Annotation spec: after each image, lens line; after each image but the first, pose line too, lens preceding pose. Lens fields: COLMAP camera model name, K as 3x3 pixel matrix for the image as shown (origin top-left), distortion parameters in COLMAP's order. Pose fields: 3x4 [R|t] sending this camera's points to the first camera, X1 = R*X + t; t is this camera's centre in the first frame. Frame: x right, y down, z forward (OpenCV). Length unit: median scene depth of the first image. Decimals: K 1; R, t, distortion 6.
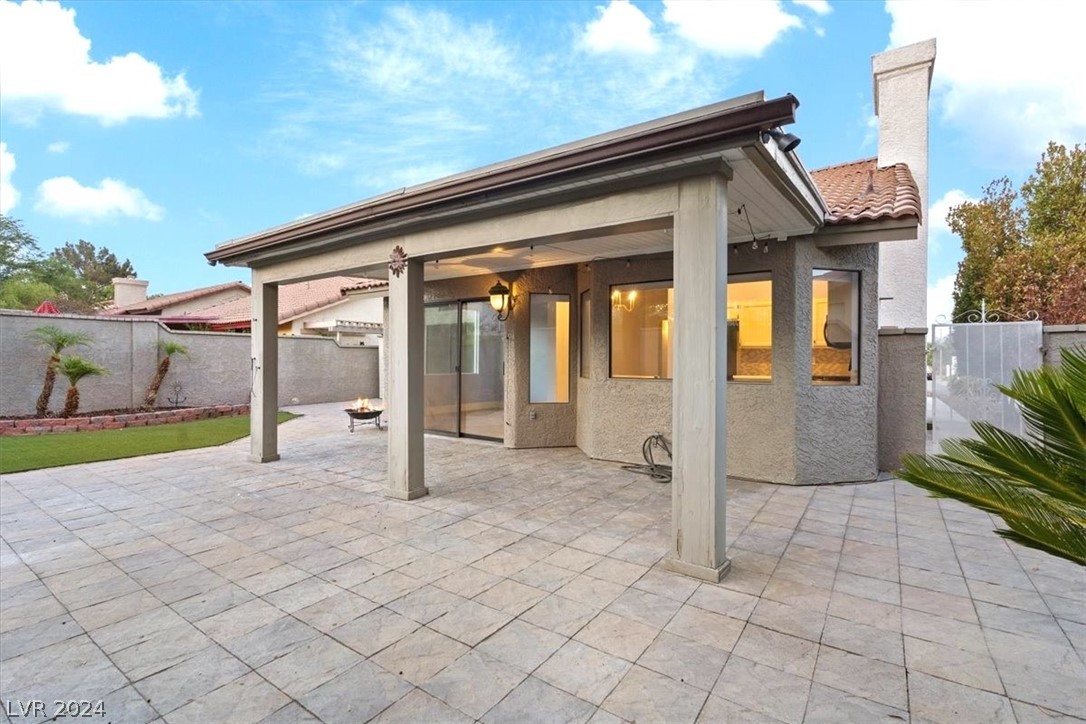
lens RADIAL K [[497.9, 0, 543.0], [0, 497.9, 362.0], [0, 0, 1]] dist [-0.008476, -0.000178]
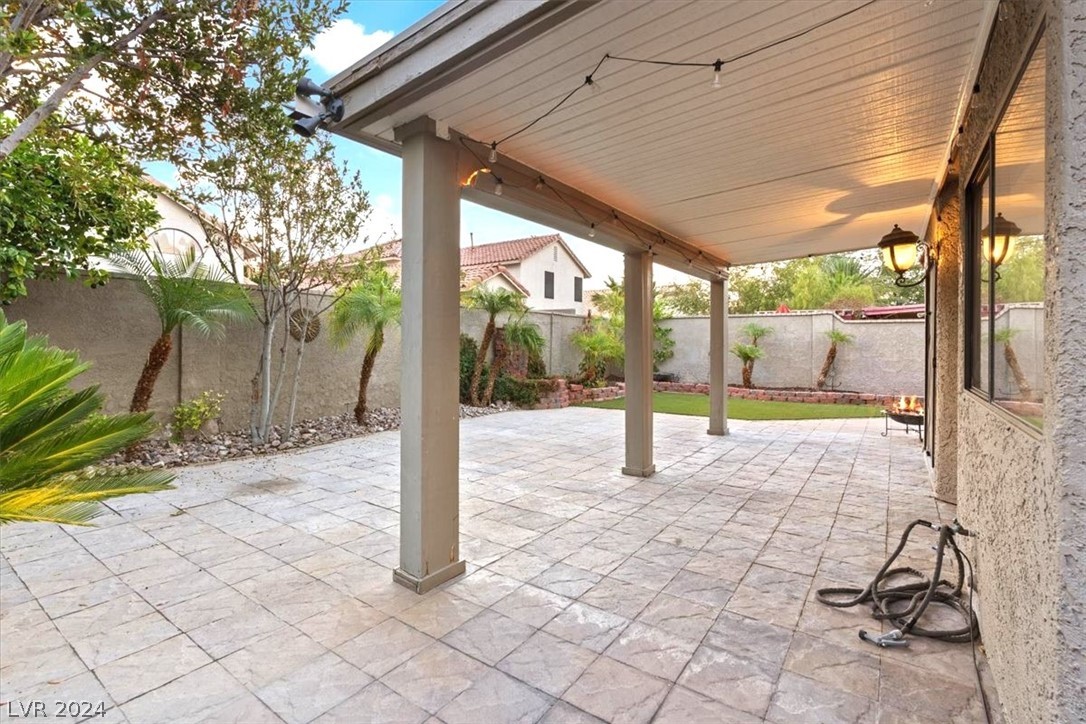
lens RADIAL K [[493.1, 0, 537.2], [0, 493.1, 346.8], [0, 0, 1]] dist [-0.012094, -0.000220]
pose [[-0.015891, 0.003404, -0.999868, 0.359163], [-0.012857, 0.999911, 0.003609, -0.001707], [0.999791, 0.012913, -0.015846, 0.359259]]
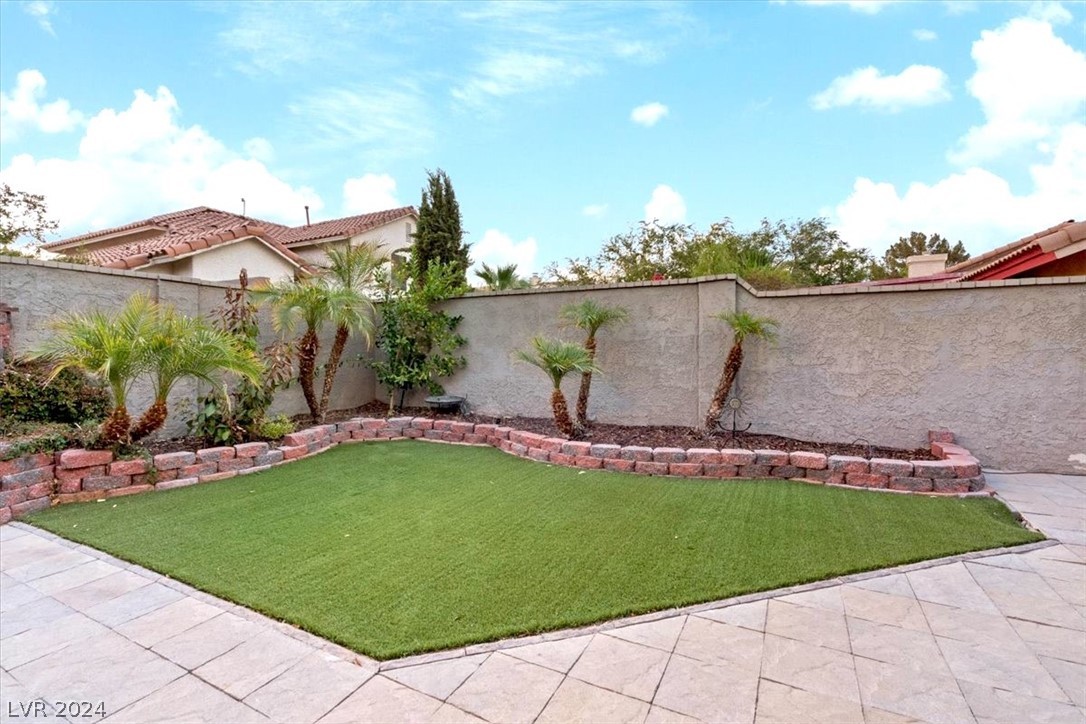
lens RADIAL K [[497.9, 0, 543.0], [0, 497.9, 362.0], [0, 0, 1]] dist [-0.008476, -0.000178]
pose [[0.136909, 0.018375, -0.990413, -0.261468], [-0.004571, 0.999829, 0.017918, 0.003192], [0.990573, 0.002074, 0.136970, 0.733252]]
